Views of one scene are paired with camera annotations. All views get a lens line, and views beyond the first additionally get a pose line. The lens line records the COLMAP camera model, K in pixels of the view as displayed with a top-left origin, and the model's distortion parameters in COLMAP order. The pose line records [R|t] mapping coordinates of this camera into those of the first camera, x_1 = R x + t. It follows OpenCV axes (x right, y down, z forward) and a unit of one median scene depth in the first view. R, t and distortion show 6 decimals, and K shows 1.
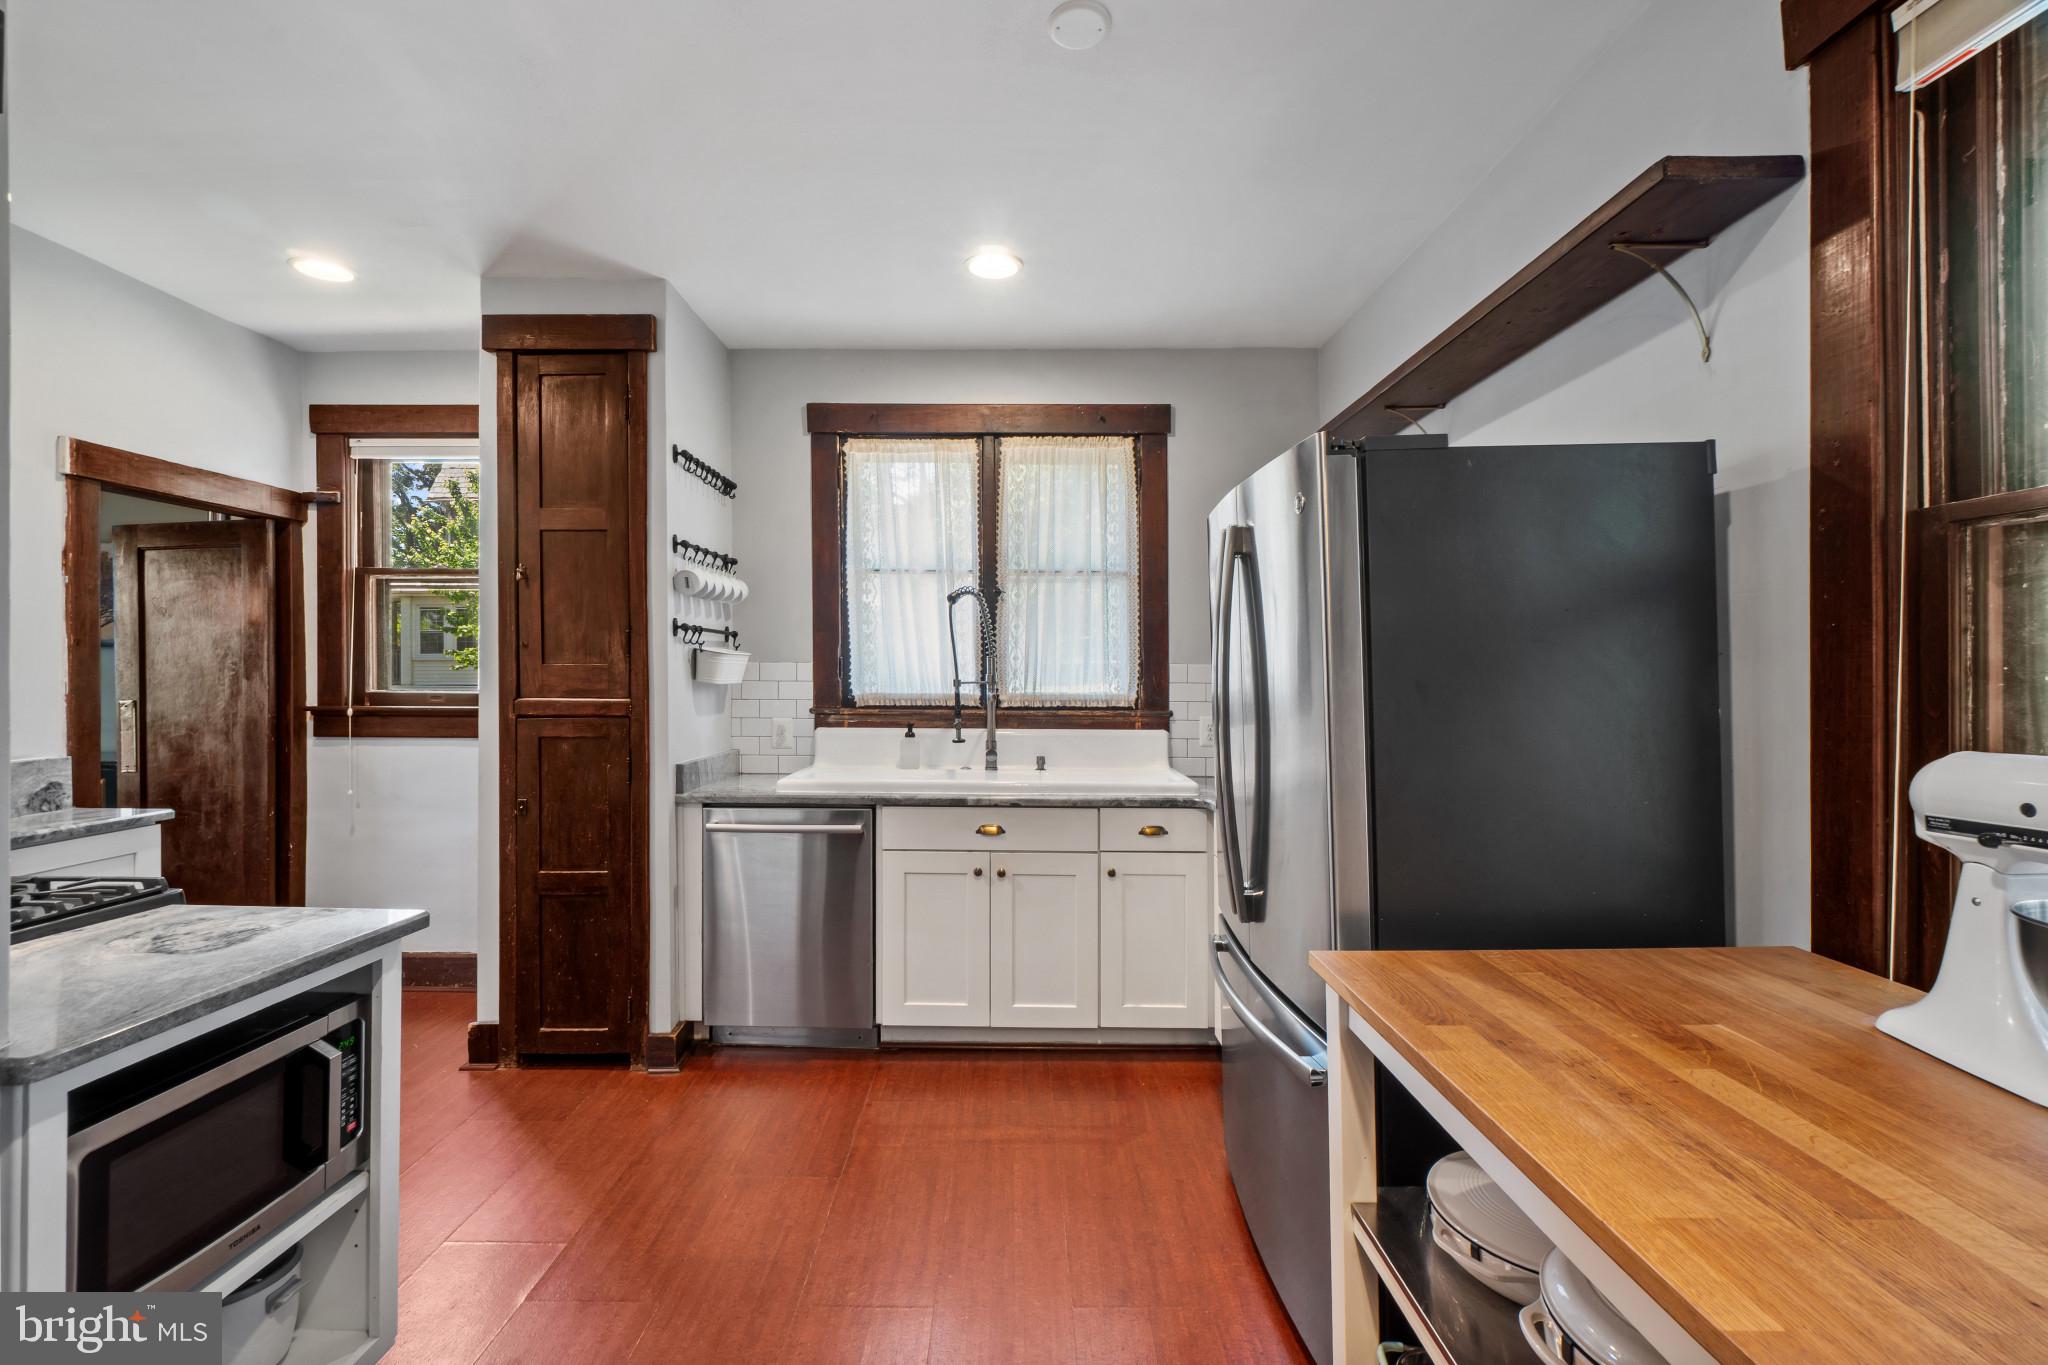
lens RADIAL K [[912.3, 0, 1010.7], [0, 912.3, 690.0], [0, 0, 1]] dist [-0.004681, 0.000905]
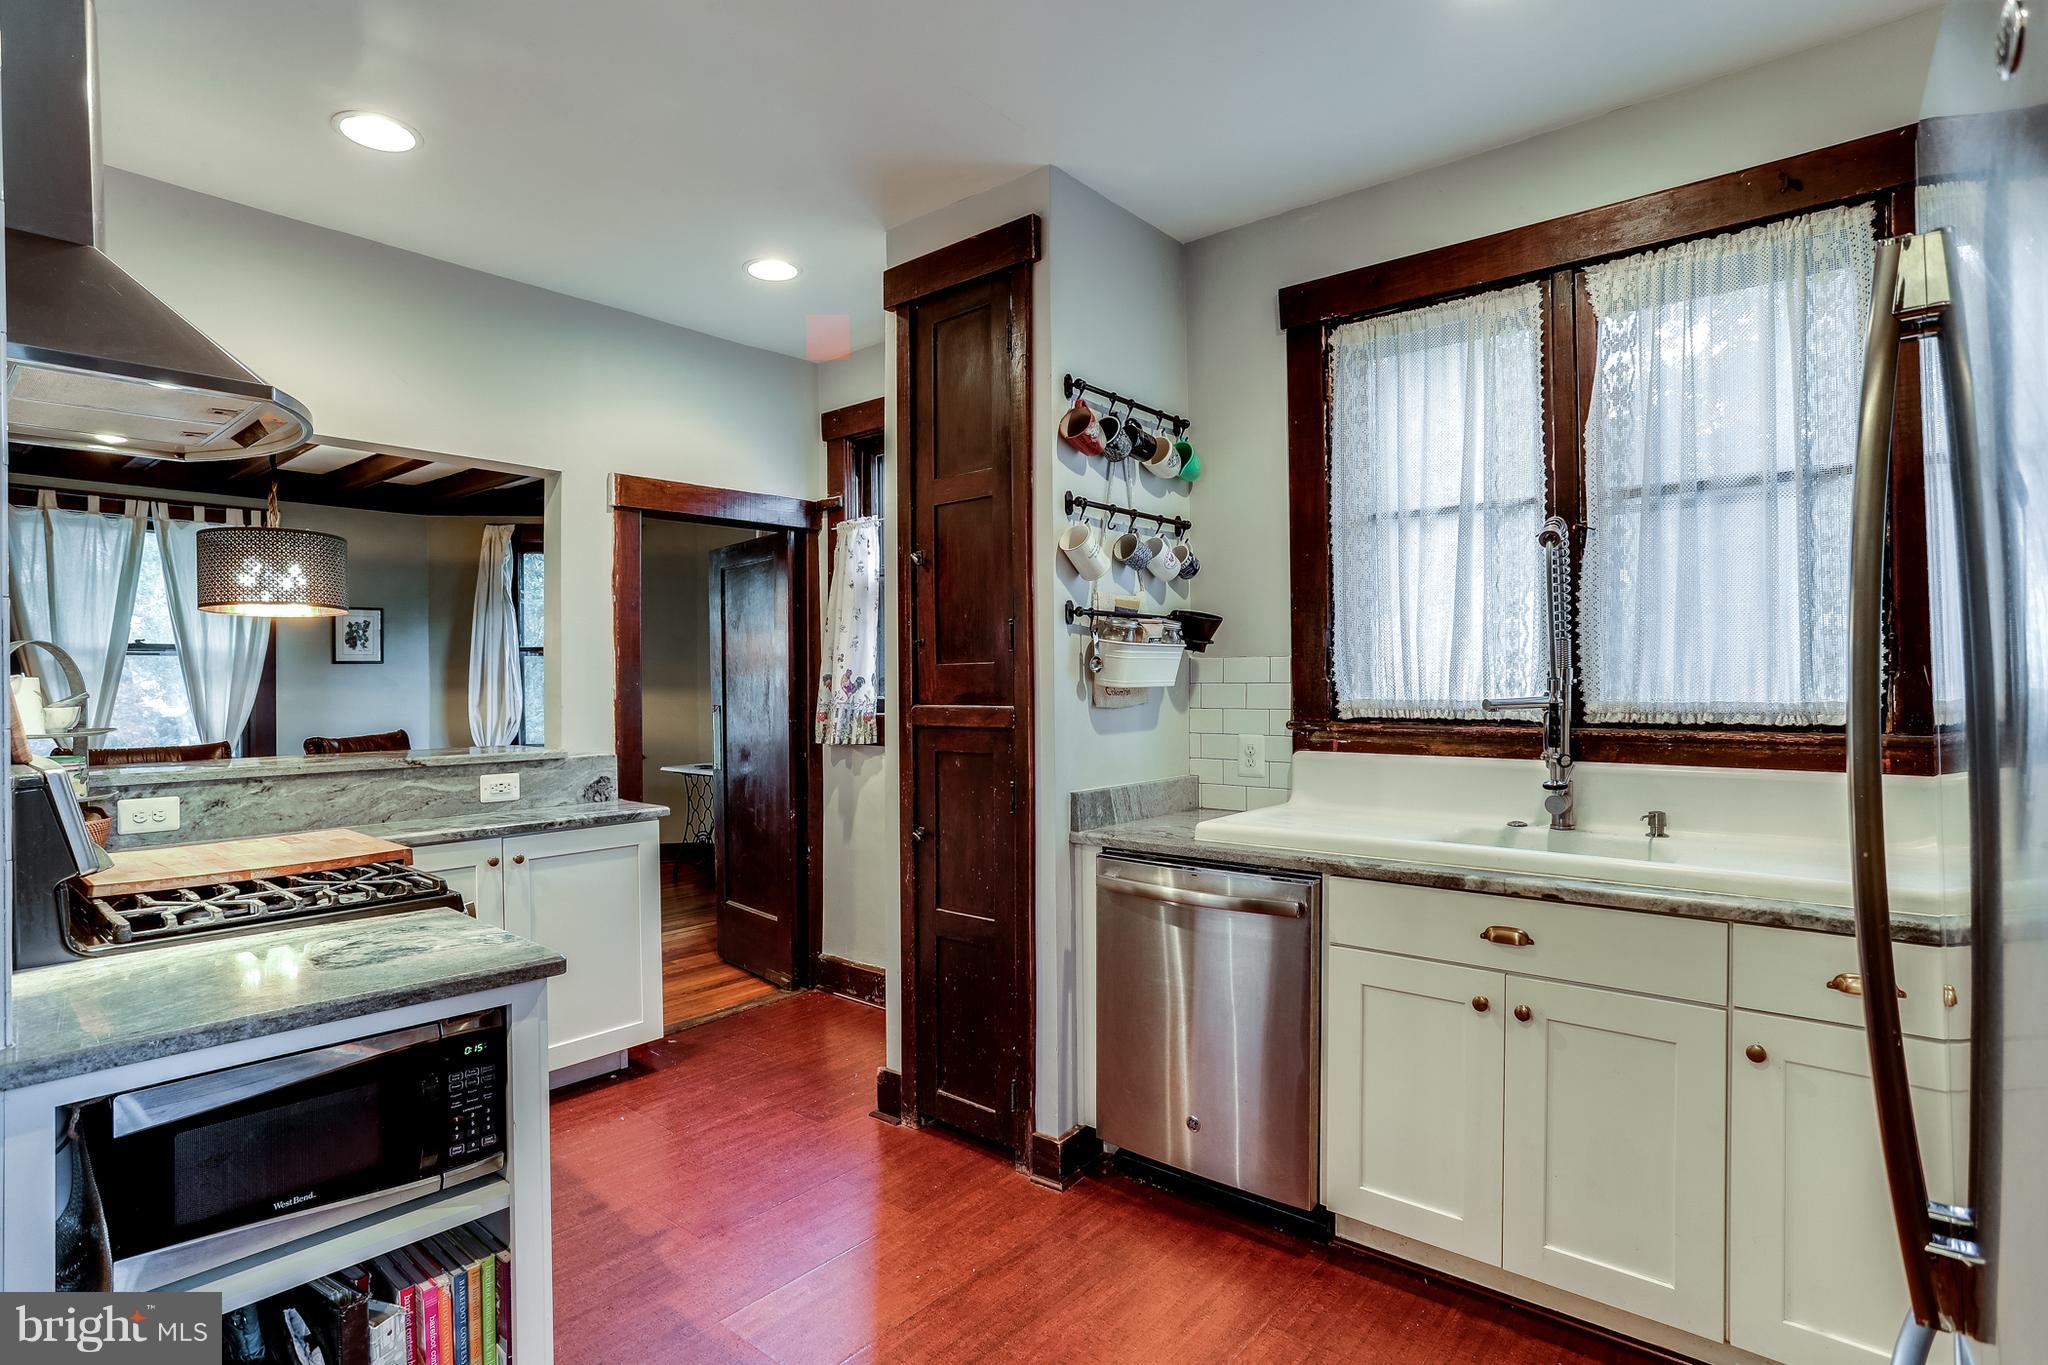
lens RADIAL K [[1029.5, 0, 1003.4], [0, 1029.5, 715.7], [0, 0, 1]] dist [-0.047950, 0.020958]
pose [[0.770262, 0.010156, -0.637647, 0.139694], [-0.002444, 0.999913, 0.012974, 0.006194], [0.637723, -0.008435, 0.770220, 0.296724]]
